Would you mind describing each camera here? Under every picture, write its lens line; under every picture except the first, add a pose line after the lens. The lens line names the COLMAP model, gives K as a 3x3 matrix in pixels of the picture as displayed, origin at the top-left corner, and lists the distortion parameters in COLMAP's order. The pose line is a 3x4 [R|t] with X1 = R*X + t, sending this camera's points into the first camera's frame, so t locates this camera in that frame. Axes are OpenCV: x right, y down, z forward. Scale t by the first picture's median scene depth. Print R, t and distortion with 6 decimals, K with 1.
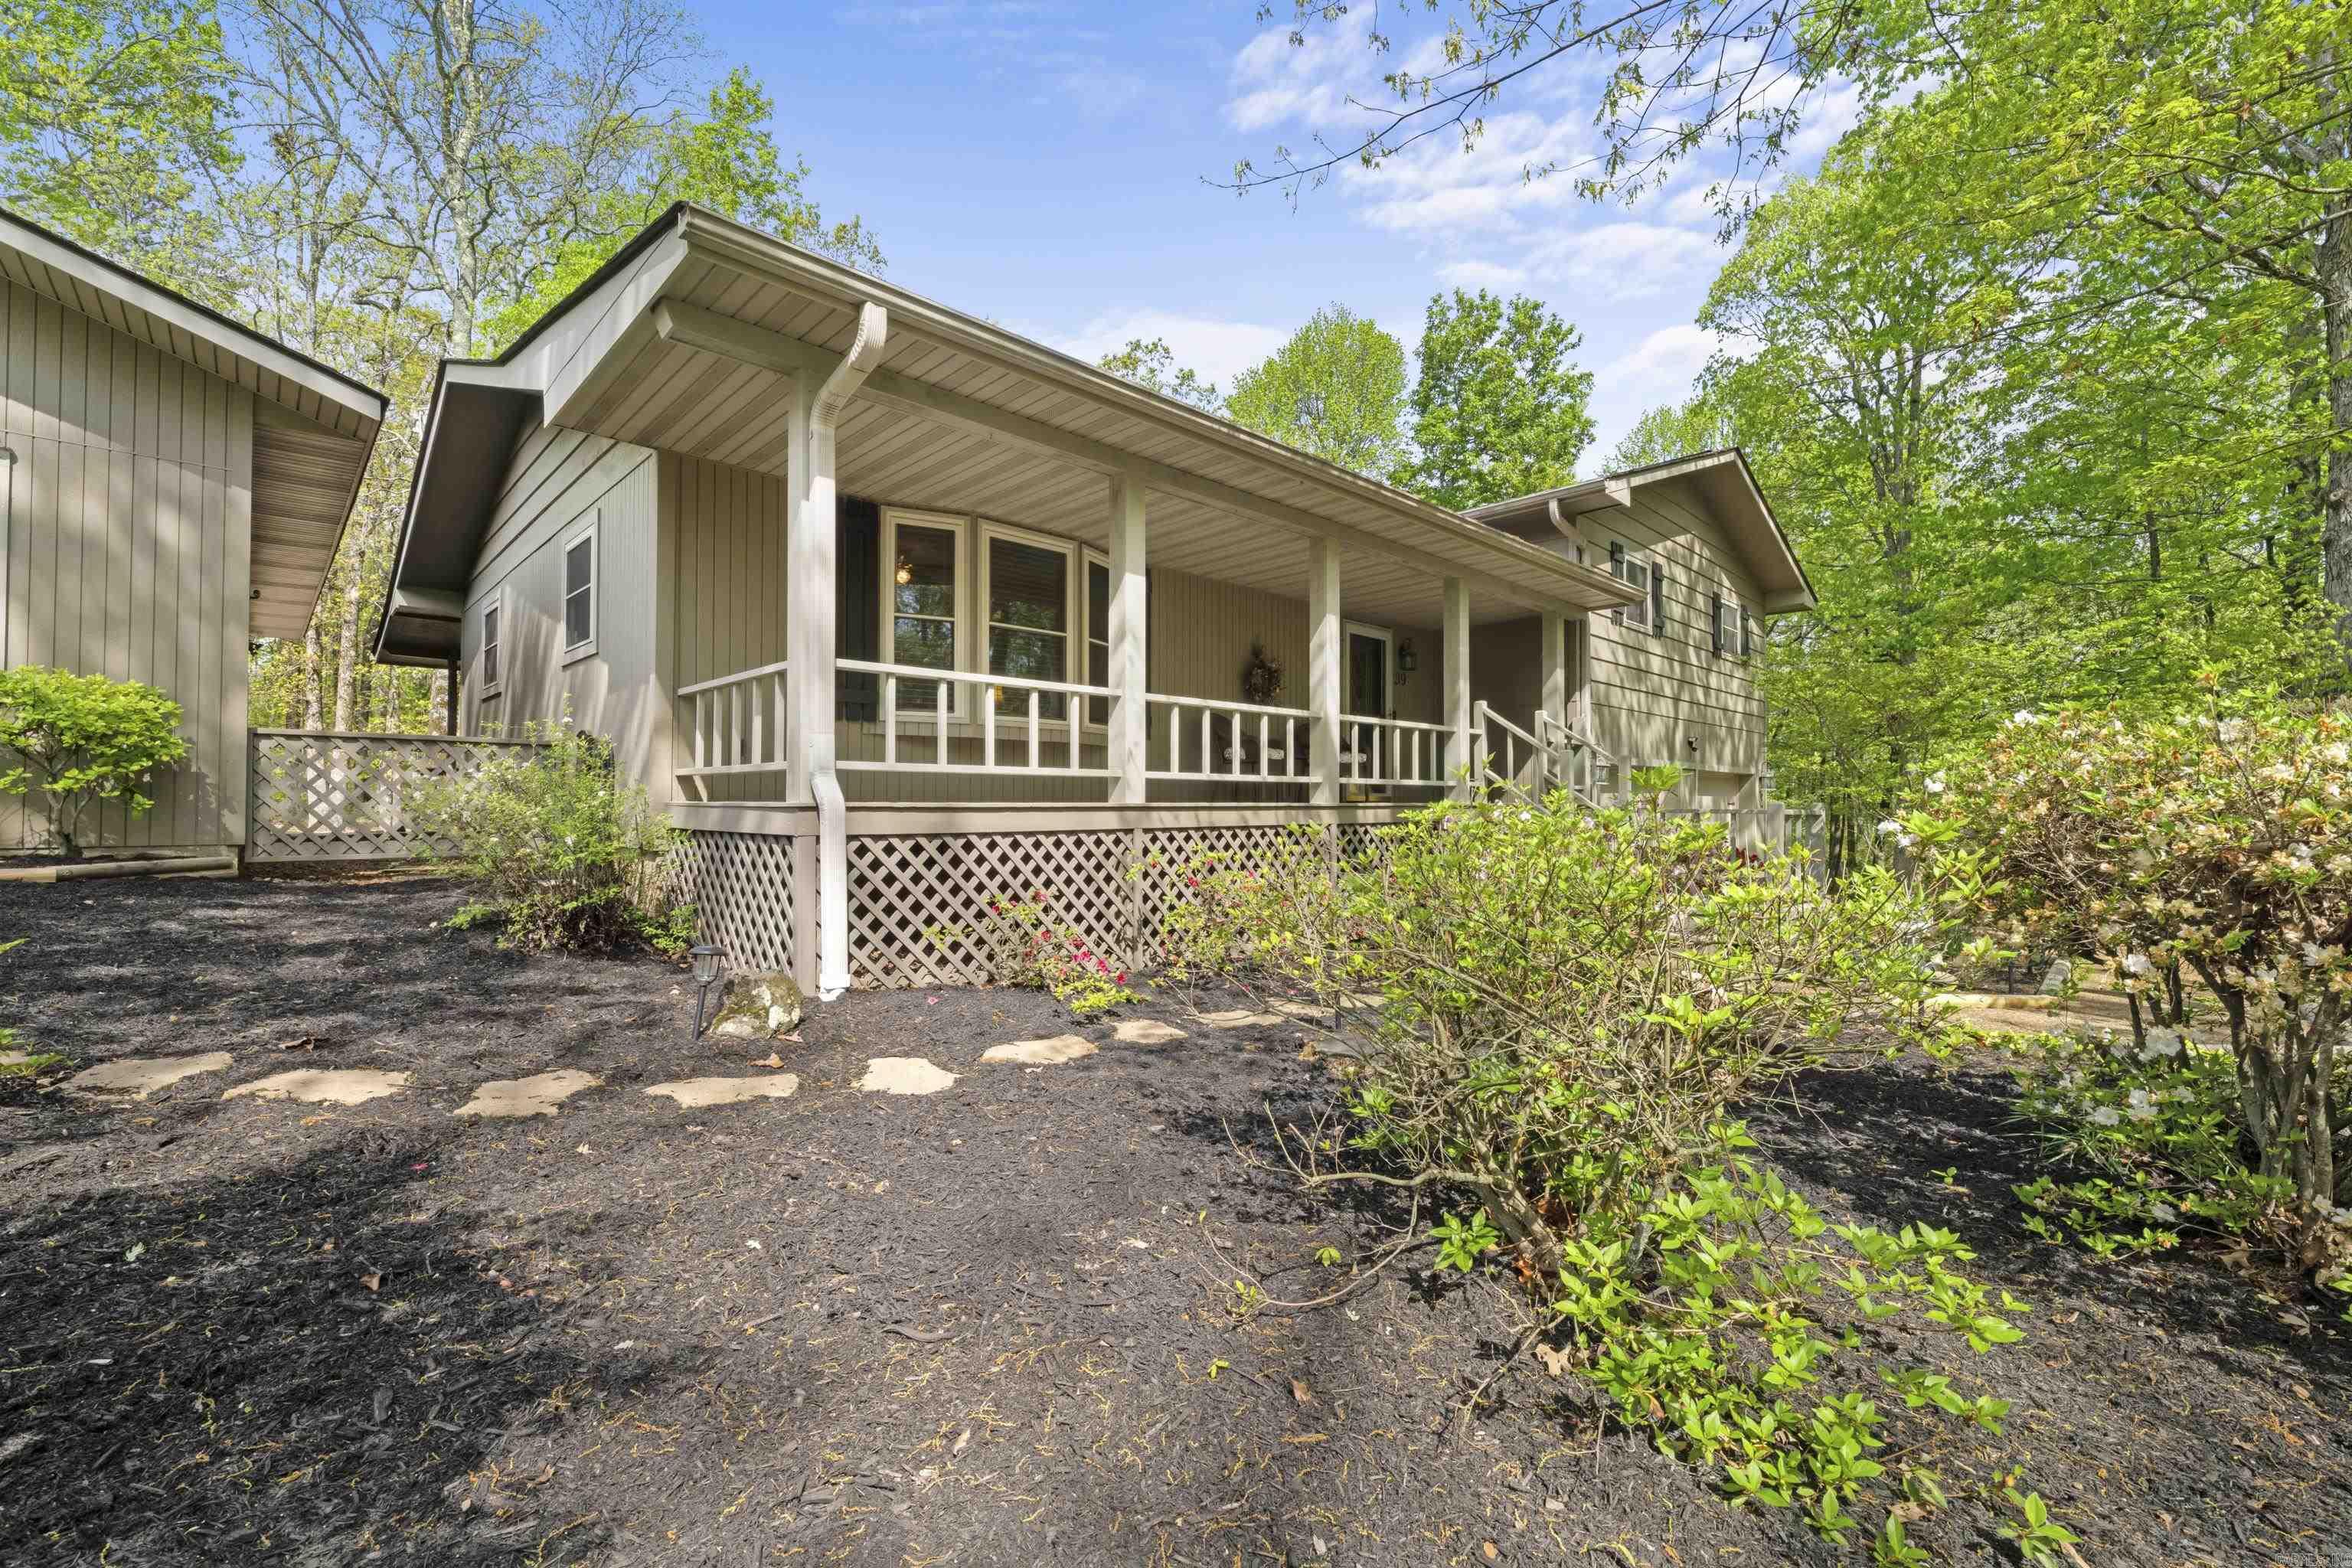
lens RADIAL K [[956.2, 0, 1176.0], [0, 956.2, 800.0], [0, 0, 1]] dist [0.000151, 0.000006]
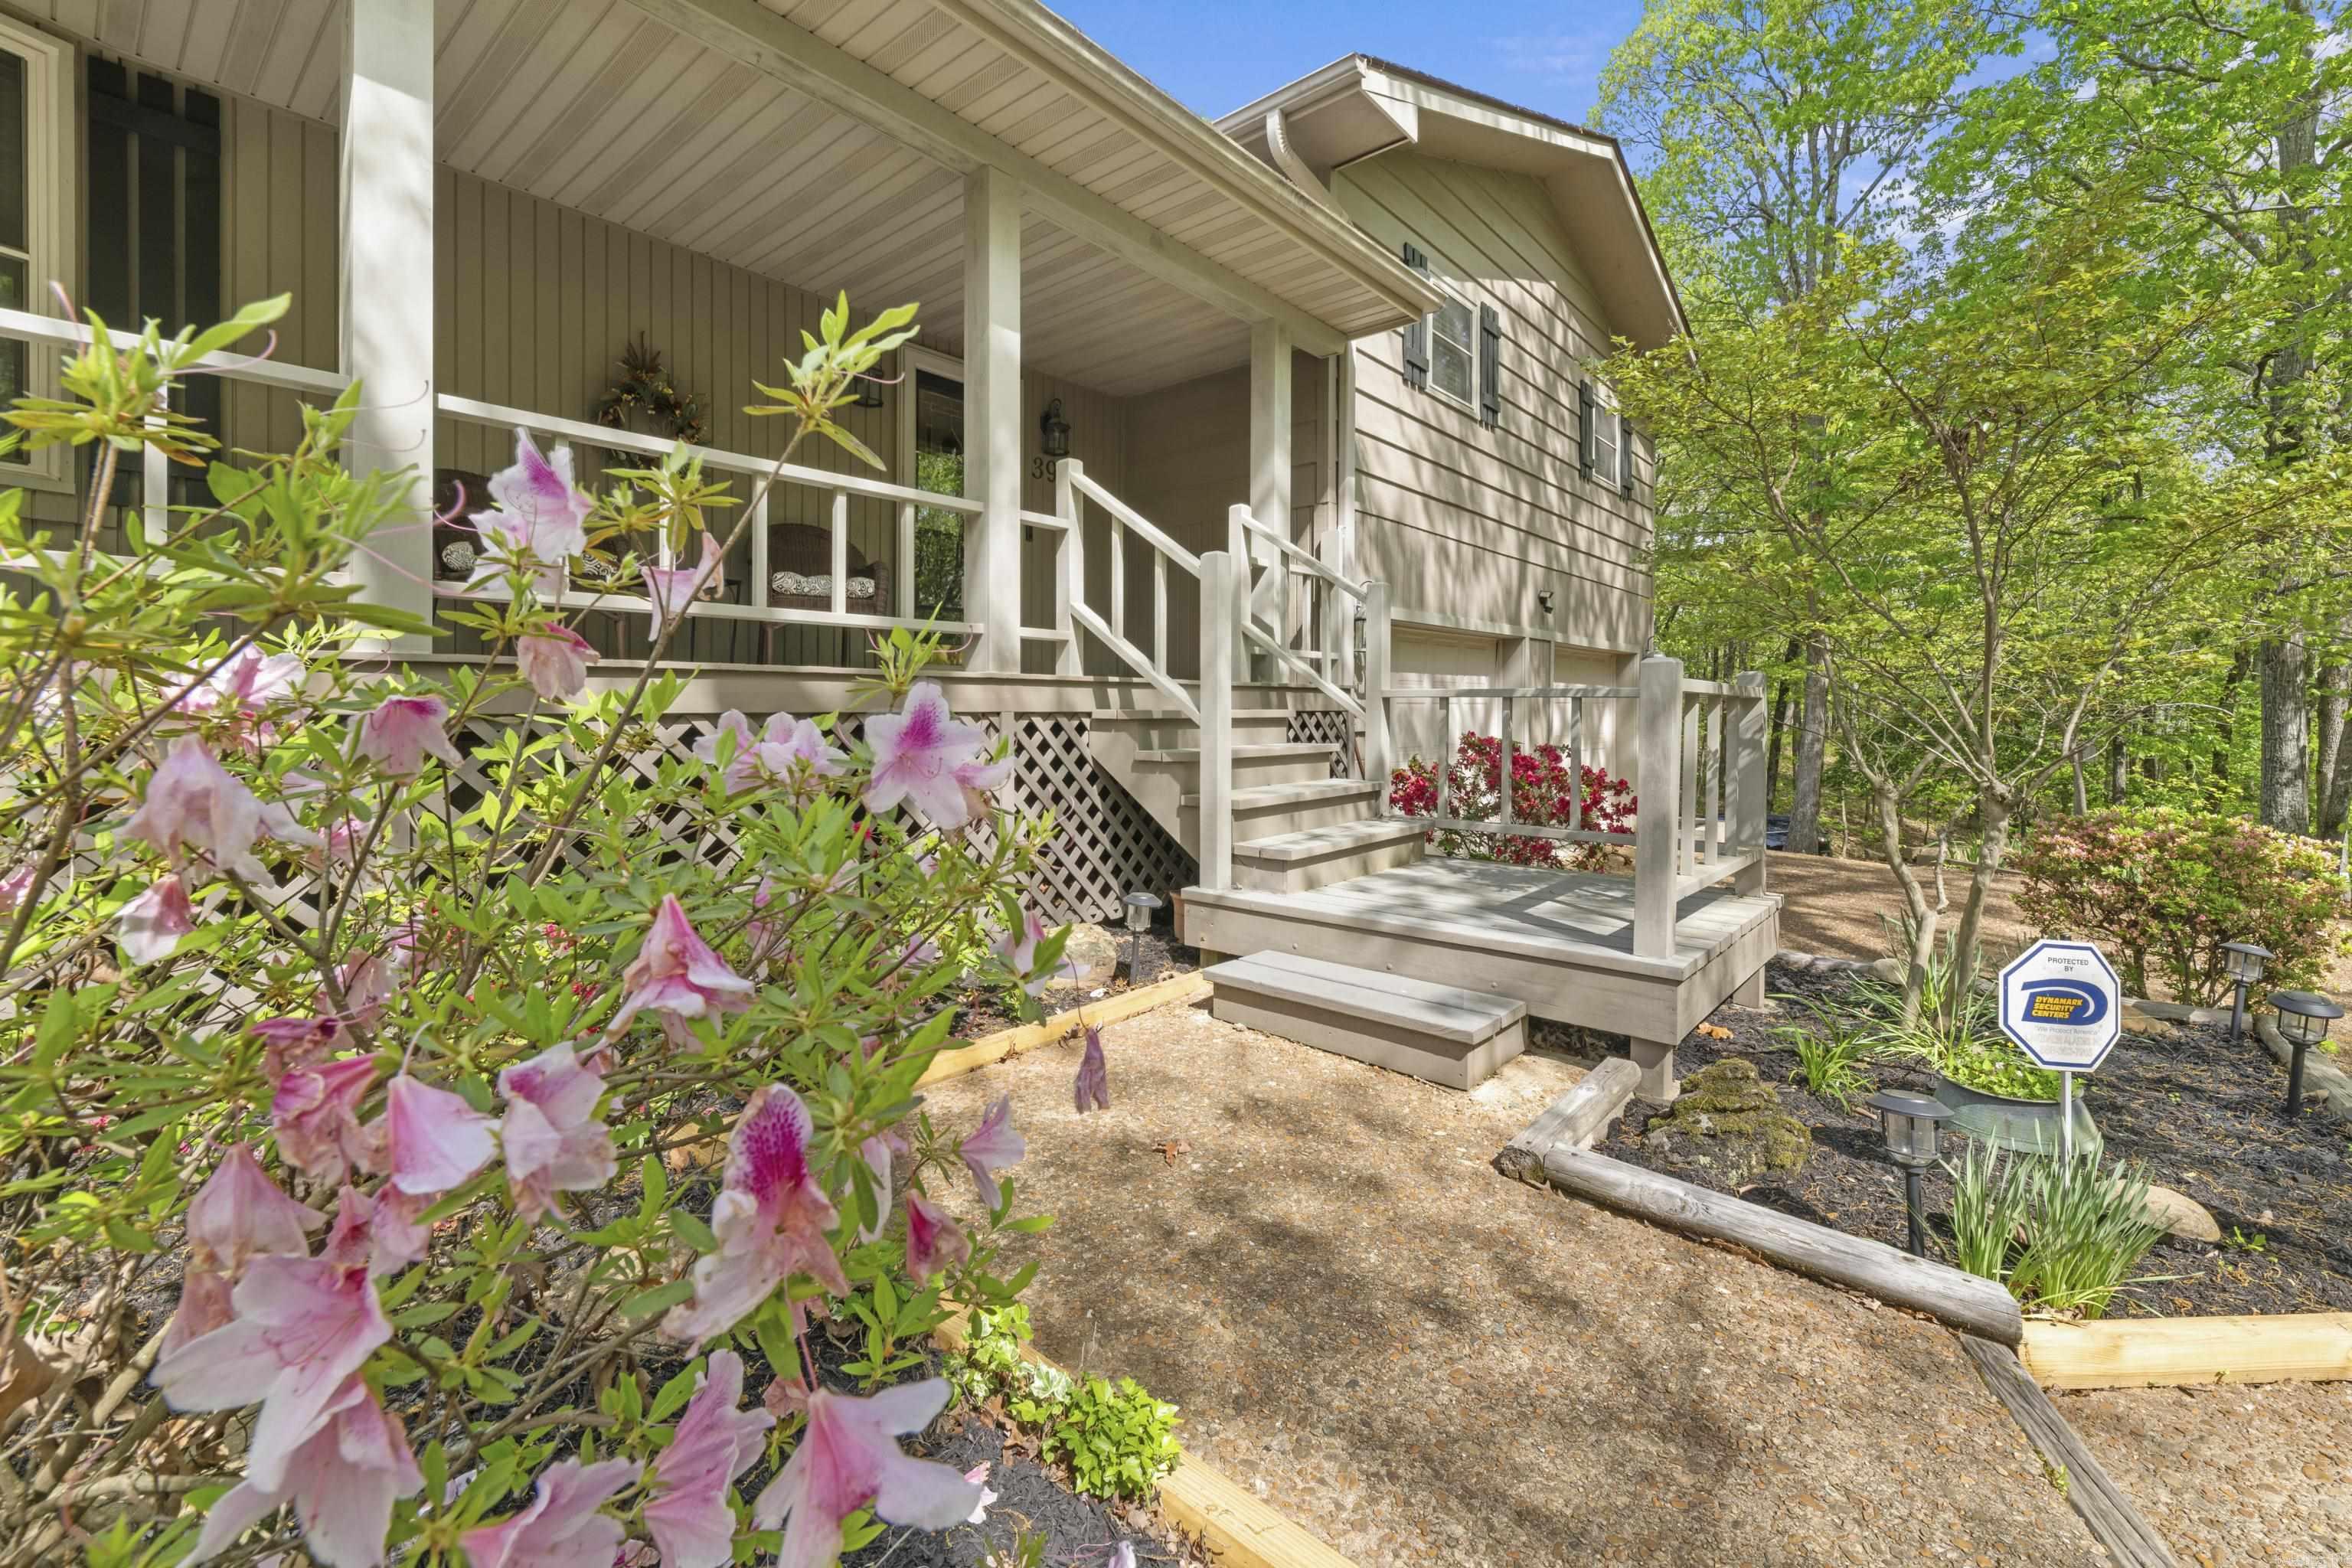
lens RADIAL K [[972.1, 0, 1166.1], [0, 972.1, 737.1], [0, 0, 1]] dist [0.000012, -0.000022]
pose [[0.996237, -0.002929, 0.086625, 0.239570], [-0.000069, 0.999402, 0.034585, 0.012169], [-0.086674, -0.034461, 0.995640, 0.380690]]
